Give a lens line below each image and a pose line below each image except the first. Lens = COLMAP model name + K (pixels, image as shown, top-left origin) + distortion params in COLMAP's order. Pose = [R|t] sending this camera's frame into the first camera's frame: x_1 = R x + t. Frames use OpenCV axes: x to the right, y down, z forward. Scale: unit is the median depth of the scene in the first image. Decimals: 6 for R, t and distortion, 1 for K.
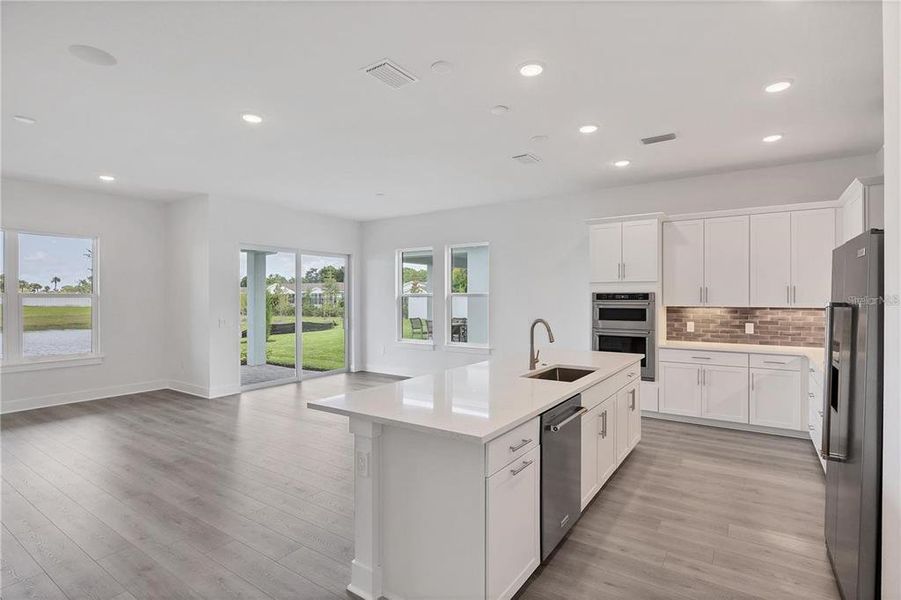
lens RADIAL K [[452.7, 0, 454.3], [0, 452.7, 299.0], [0, 0, 1]] dist [-0.002817, -0.000043]
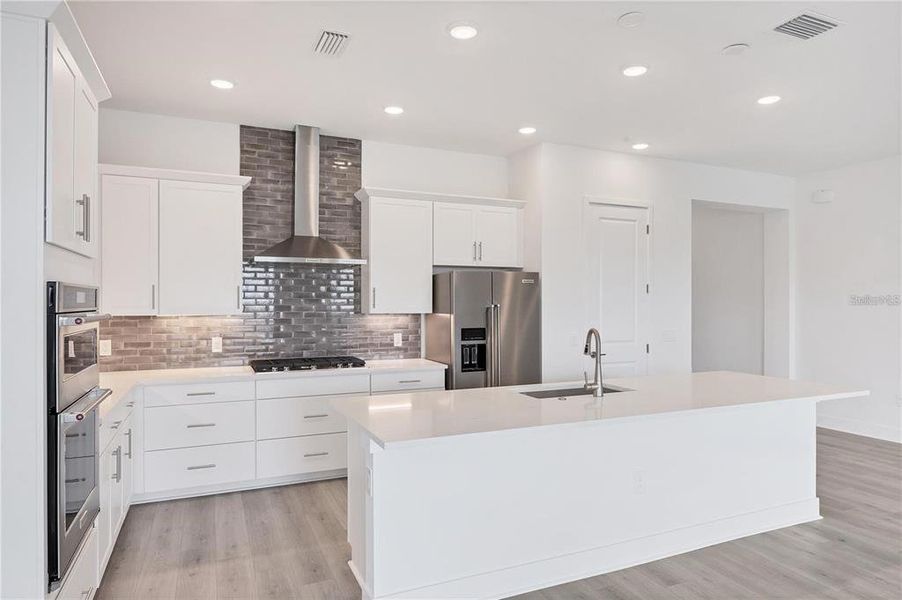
lens RADIAL K [[560.1, 0, 451.0], [0, 560.1, 300.0], [0, 0, 1]] dist [0.003604, 0.000638]
pose [[-0.844130, 0.002811, 0.536131, -0.074758], [0.002081, 0.999996, -0.001967, -0.001966], [-0.536134, -0.000544, -0.844133, 1.198948]]
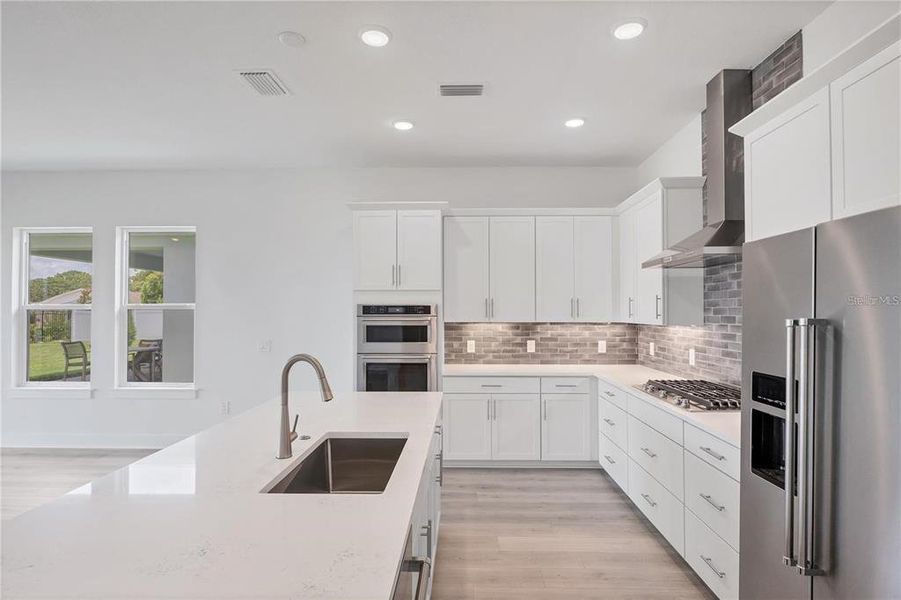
lens RADIAL K [[473.6, 0, 455.8], [0, 473.6, 304.3], [0, 0, 1]] dist [-0.003136, 0.000286]
pose [[0.840951, 0.007400, 0.541060, 0.030089], [0.002393, 0.999846, -0.017394, -0.000967], [-0.541106, 0.015923, 0.840804, 0.291198]]
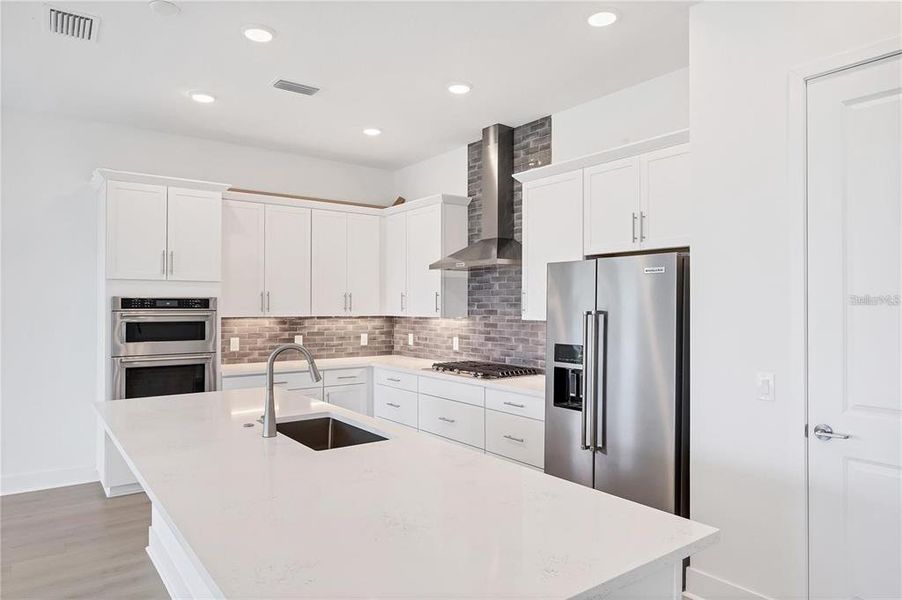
lens RADIAL K [[575.5, 0, 456.0], [0, 575.5, 301.3], [0, 0, 1]] dist [0.000120, -0.000101]
pose [[0.330500, 0.007591, 0.943776, -0.259176], [0.000664, 0.999966, -0.008275, -0.001569], [-0.943806, 0.003361, 0.330483, 0.347610]]
